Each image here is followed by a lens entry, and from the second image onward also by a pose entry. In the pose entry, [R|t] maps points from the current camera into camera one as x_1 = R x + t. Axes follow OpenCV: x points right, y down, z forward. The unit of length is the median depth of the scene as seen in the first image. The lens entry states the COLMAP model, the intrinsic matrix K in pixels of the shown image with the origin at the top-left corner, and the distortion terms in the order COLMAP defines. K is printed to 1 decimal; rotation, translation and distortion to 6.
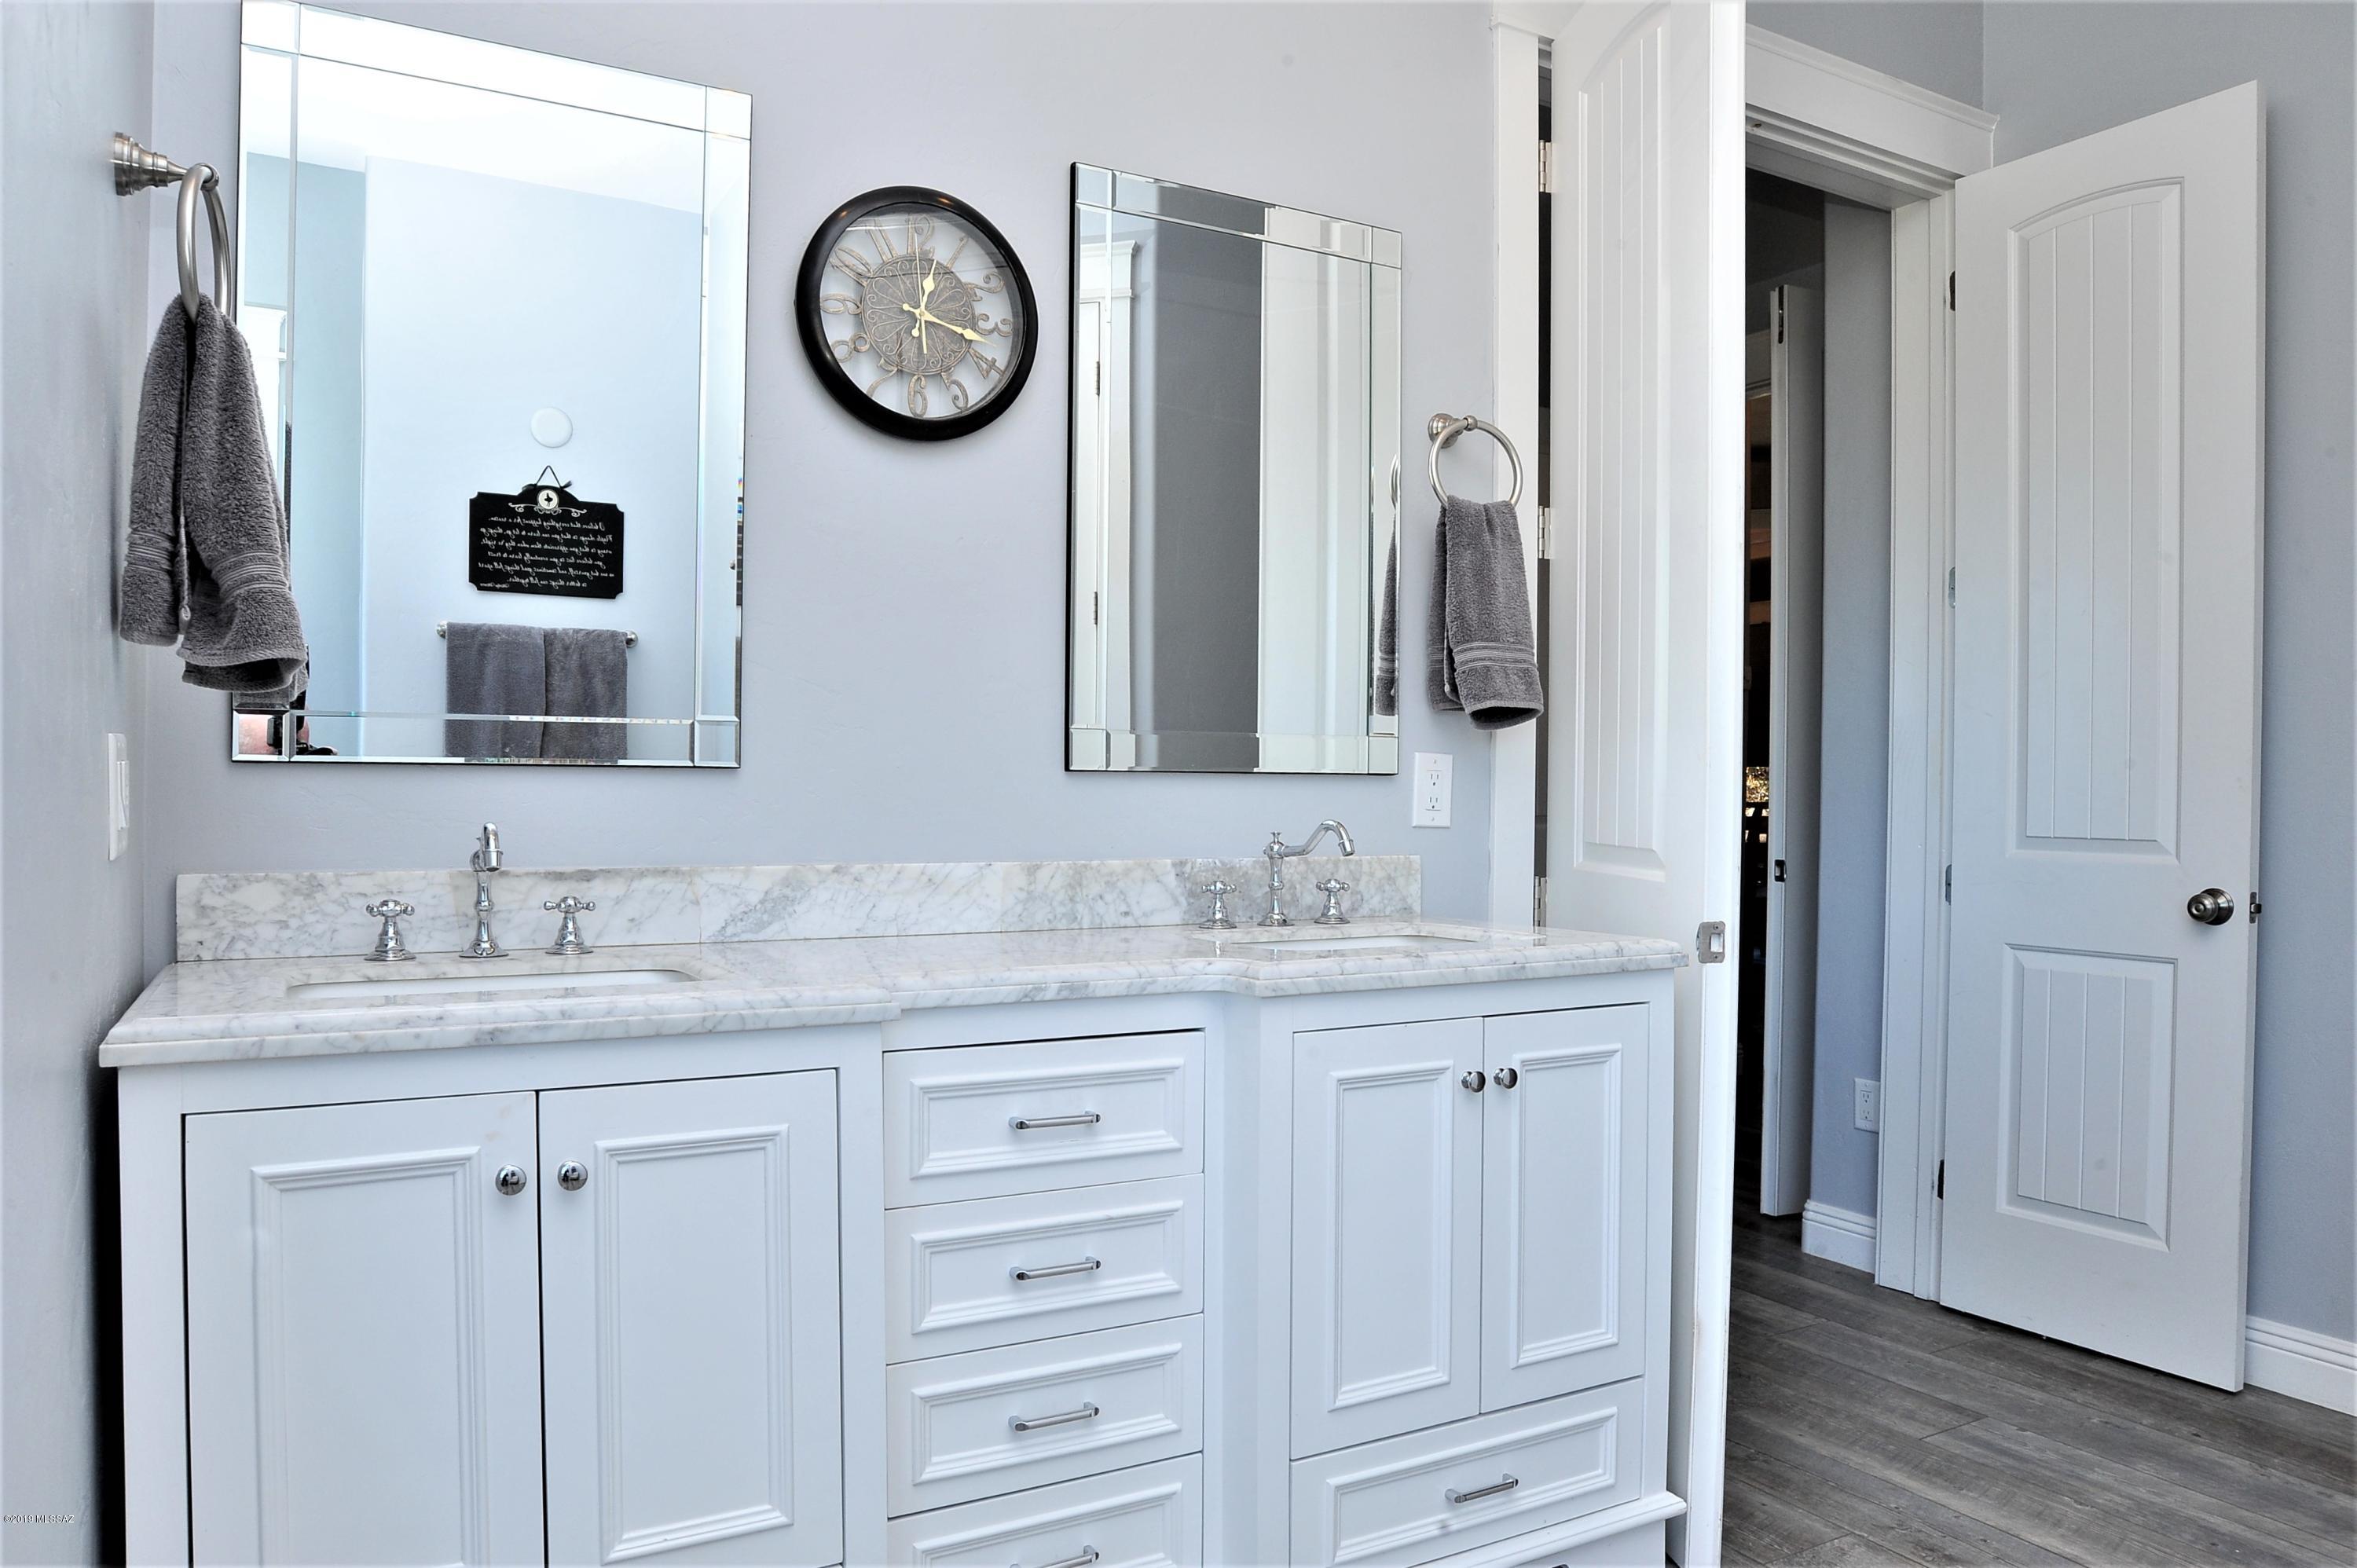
lens RADIAL K [[1622.0, 0, 1178.5], [0, 1622.0, 784.0], [0, 0, 1]] dist [0.002155, 0.006656]
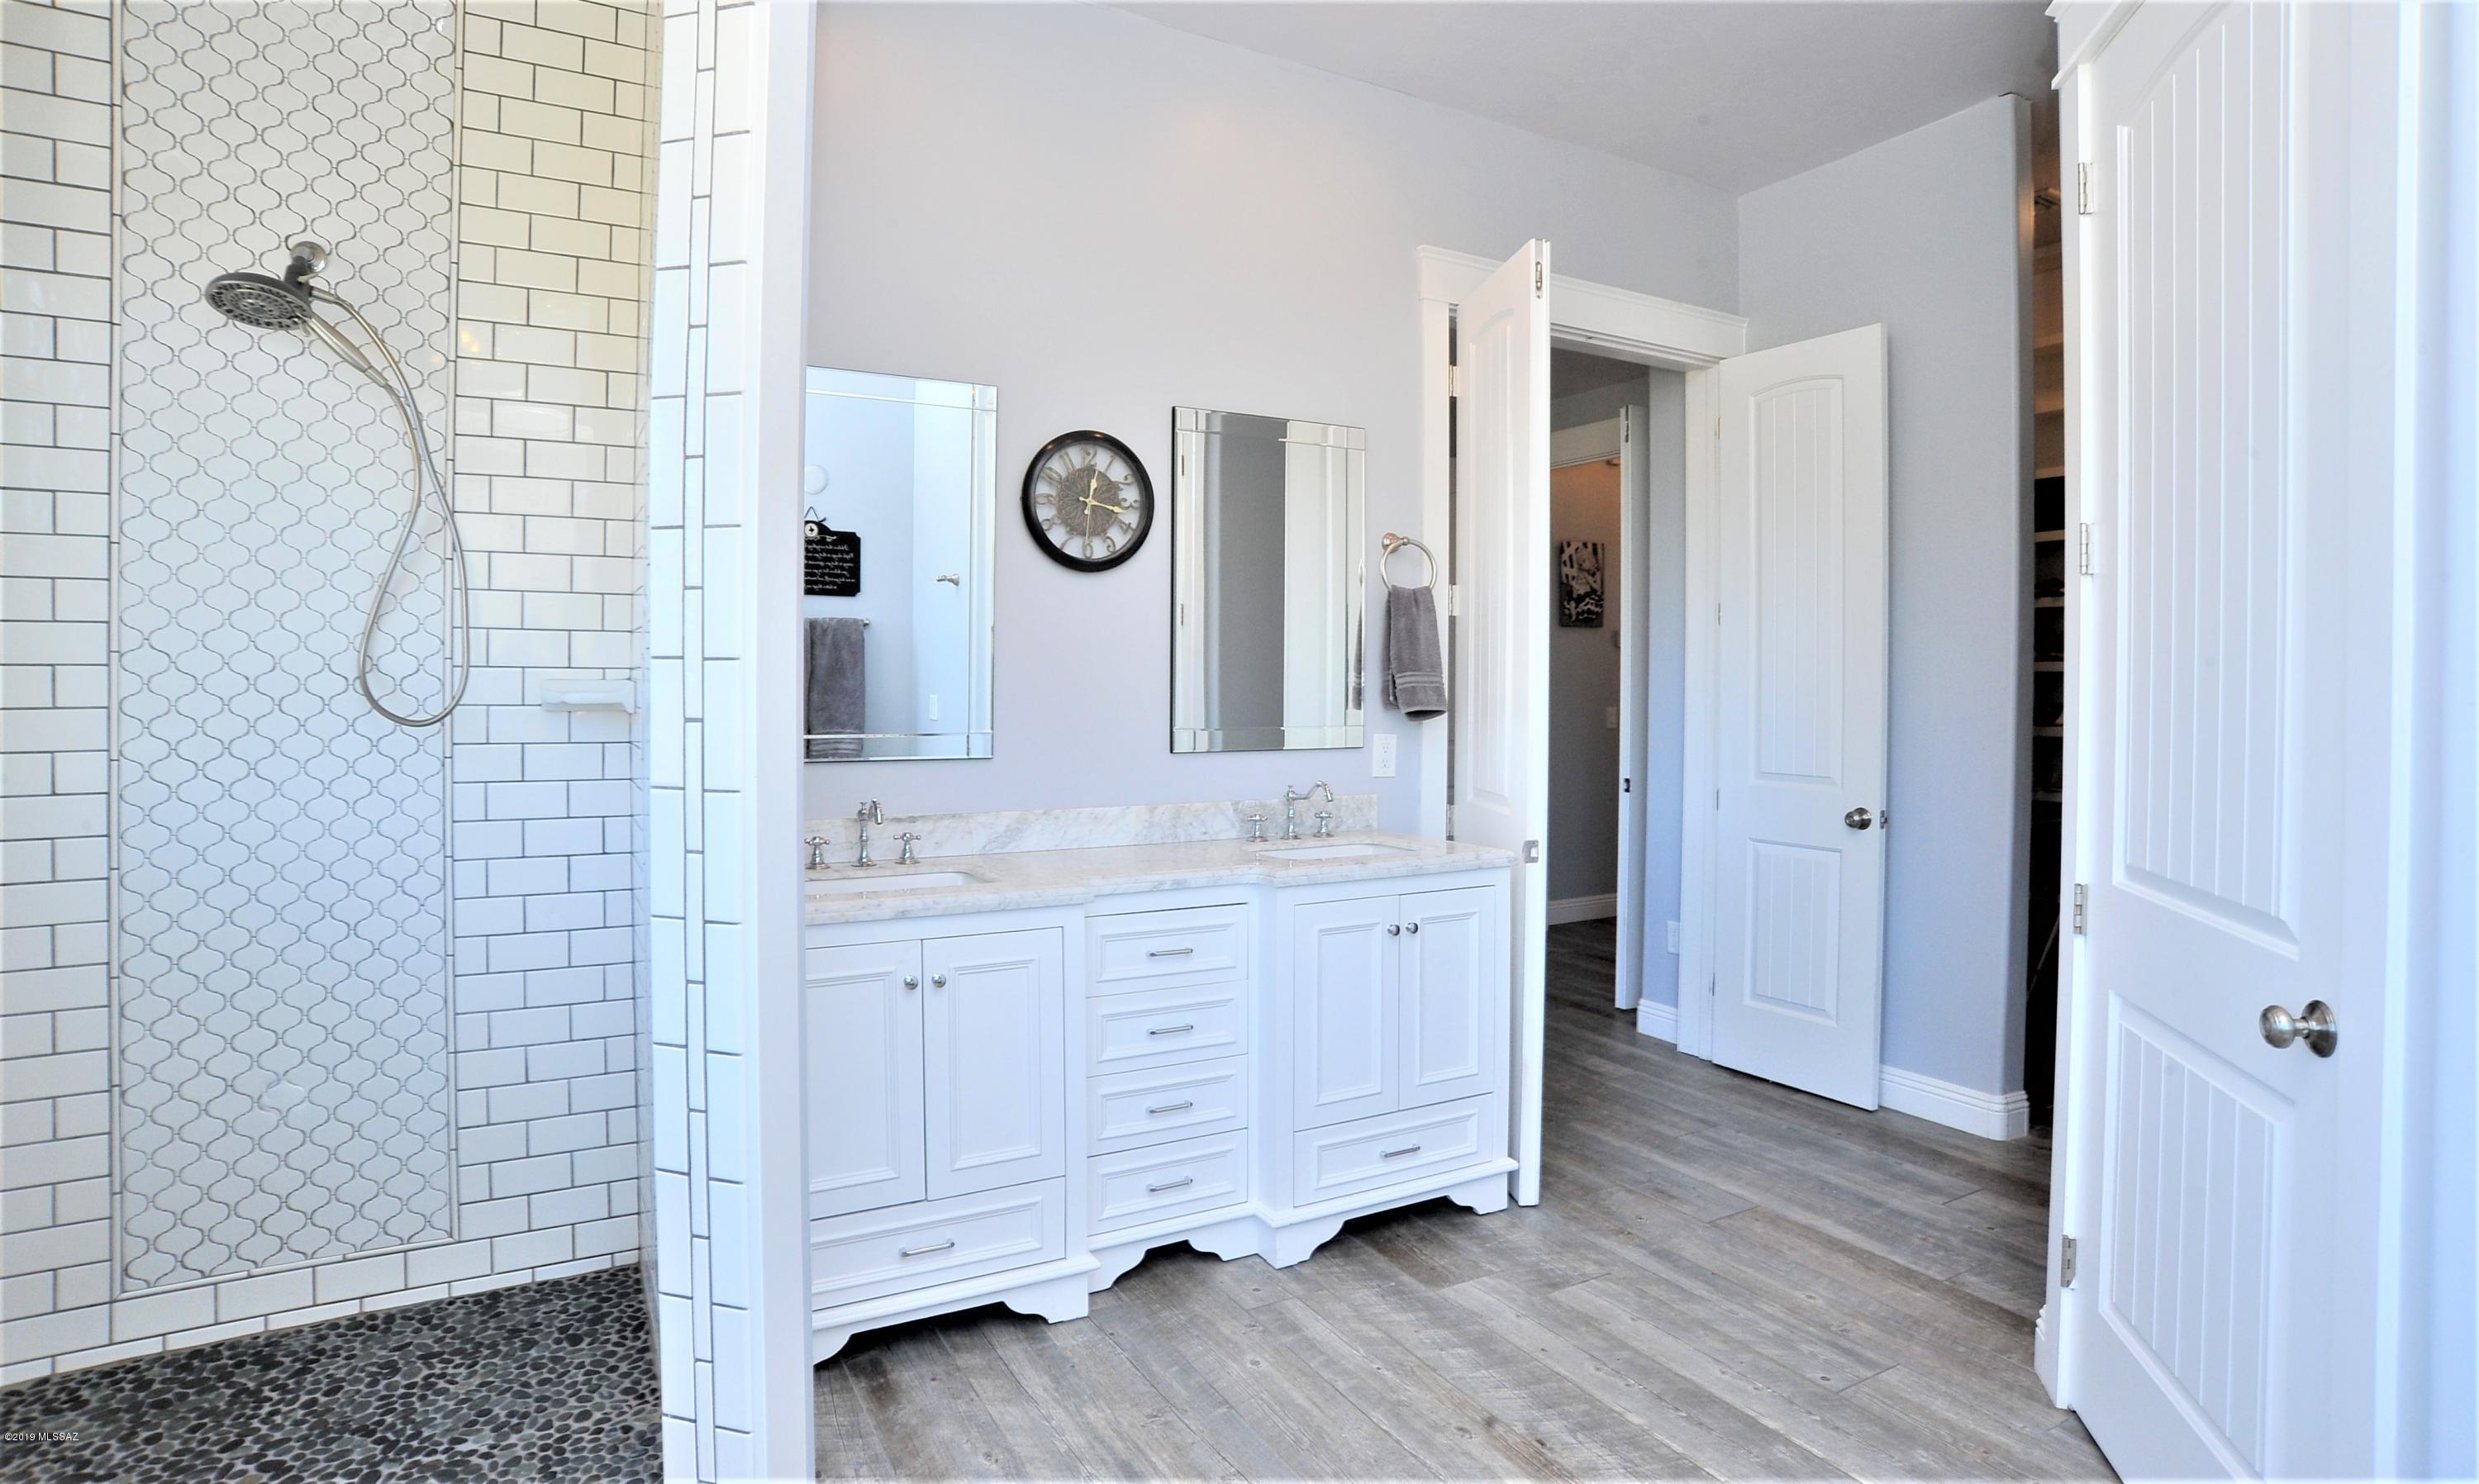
lens RADIAL K [[1324.8, 0, 1239.4], [0, 1324.8, 673.7], [0, 0, 1]] dist [-0.000890, -0.000387]
pose [[0.999996, -0.002759, -0.000049, 0.004911], [0.002759, 0.999991, 0.003324, -0.089578], [0.000040, -0.003324, 0.999994, -0.398414]]
